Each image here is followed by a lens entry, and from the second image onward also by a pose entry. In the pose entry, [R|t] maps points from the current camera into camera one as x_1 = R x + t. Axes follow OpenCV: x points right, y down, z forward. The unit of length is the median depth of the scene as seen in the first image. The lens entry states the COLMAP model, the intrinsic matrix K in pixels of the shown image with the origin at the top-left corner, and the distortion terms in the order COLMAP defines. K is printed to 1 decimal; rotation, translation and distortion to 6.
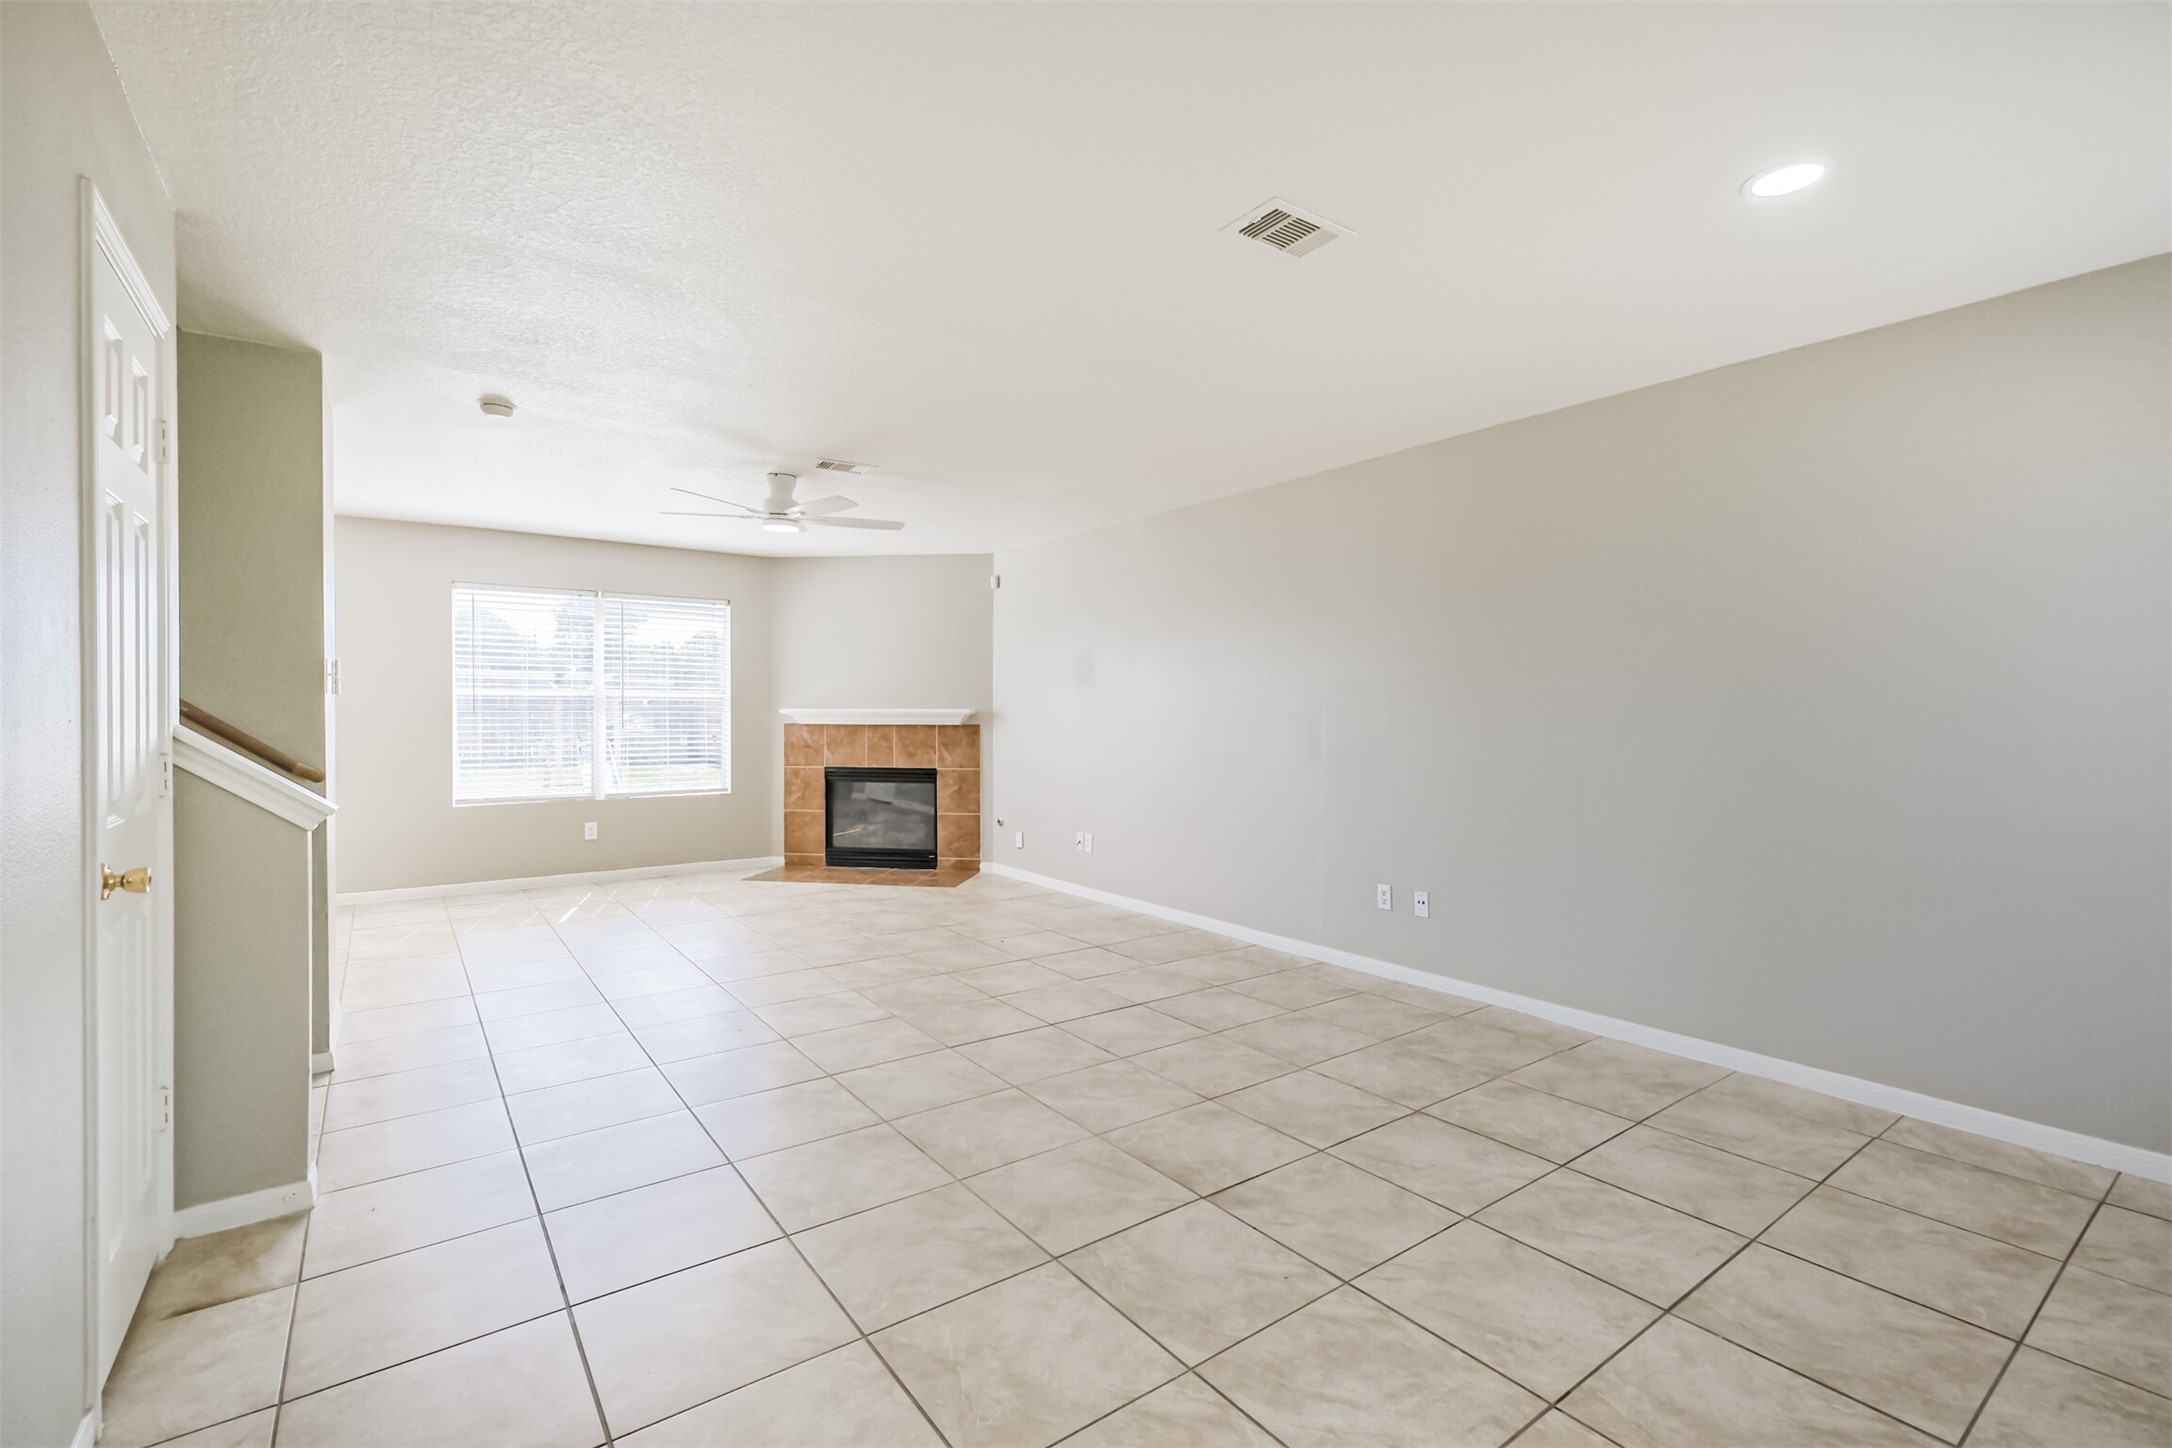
lens RADIAL K [[963.7, 0, 1093.8], [0, 963.7, 716.5], [0, 0, 1]] dist [0.010943, -0.000808]
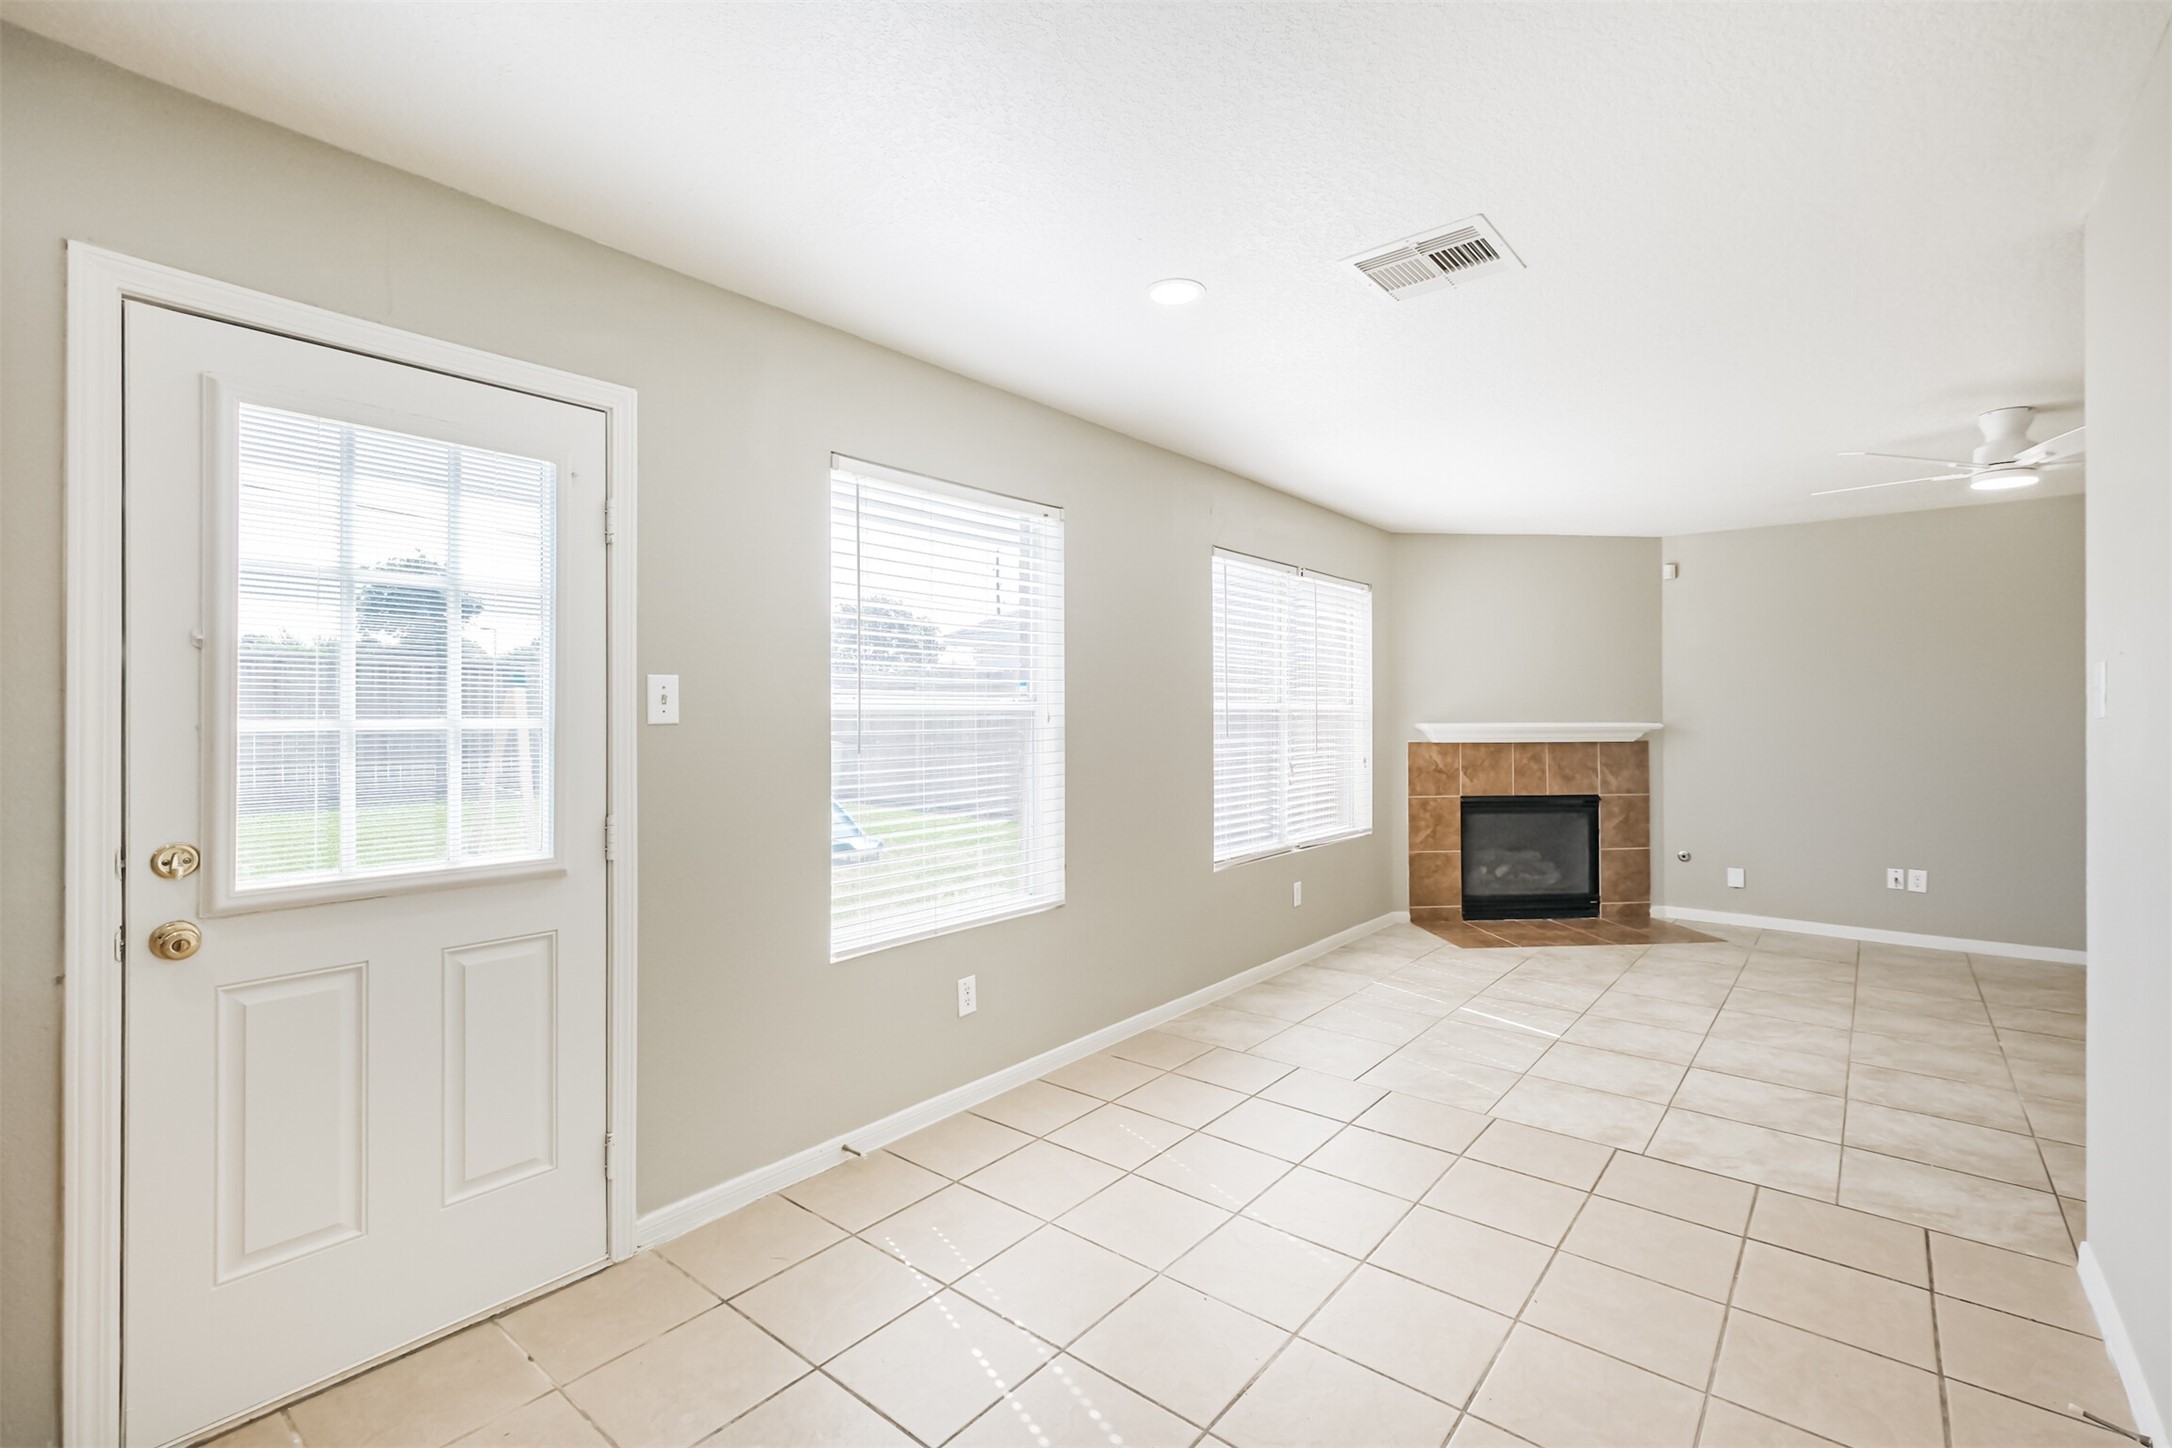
lens RADIAL K [[963.7, 0, 1088.8], [0, 963.7, 717.1], [0, 0, 1]] dist [0.010943, -0.000808]
pose [[0.970369, -0.007322, 0.241518, -0.797797], [0.008816, 0.999948, -0.005103, -0.012309], [-0.241468, 0.007081, 0.970383, 0.306646]]
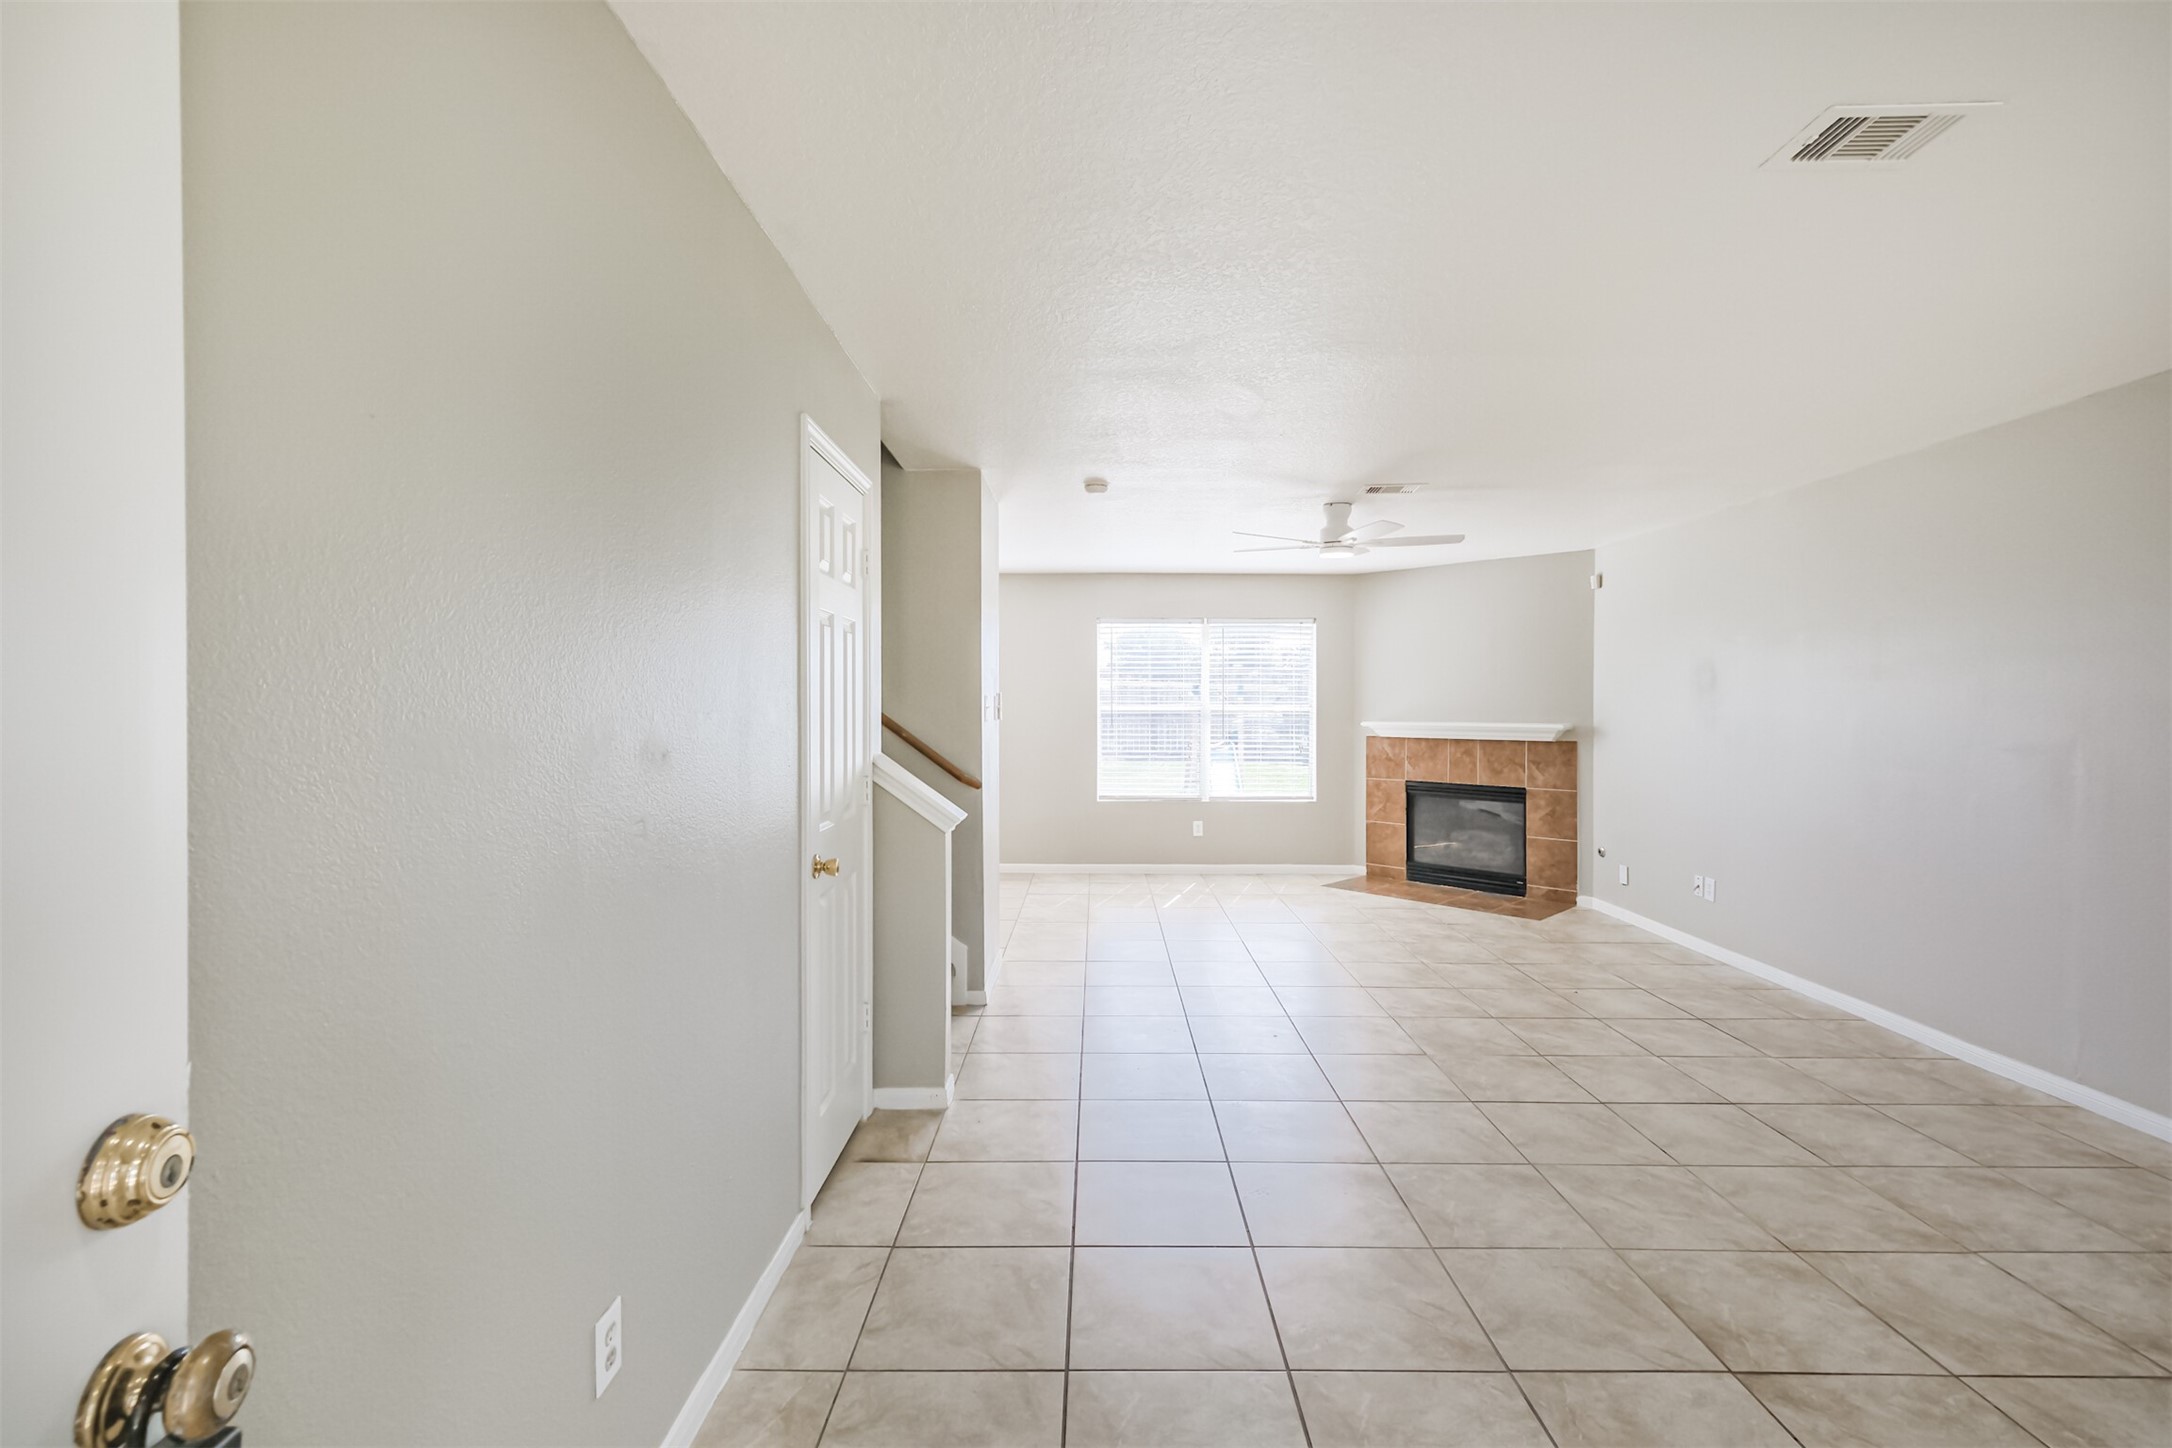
lens RADIAL K [[963.7, 0, 1093.8], [0, 963.7, 714.7], [0, 0, 1]] dist [0.010943, -0.000808]
pose [[0.803538, 0.003276, -0.595245, 0.055919], [-0.002487, 0.999995, 0.002147, -0.017369], [0.595249, -0.000244, 0.803541, 0.010209]]
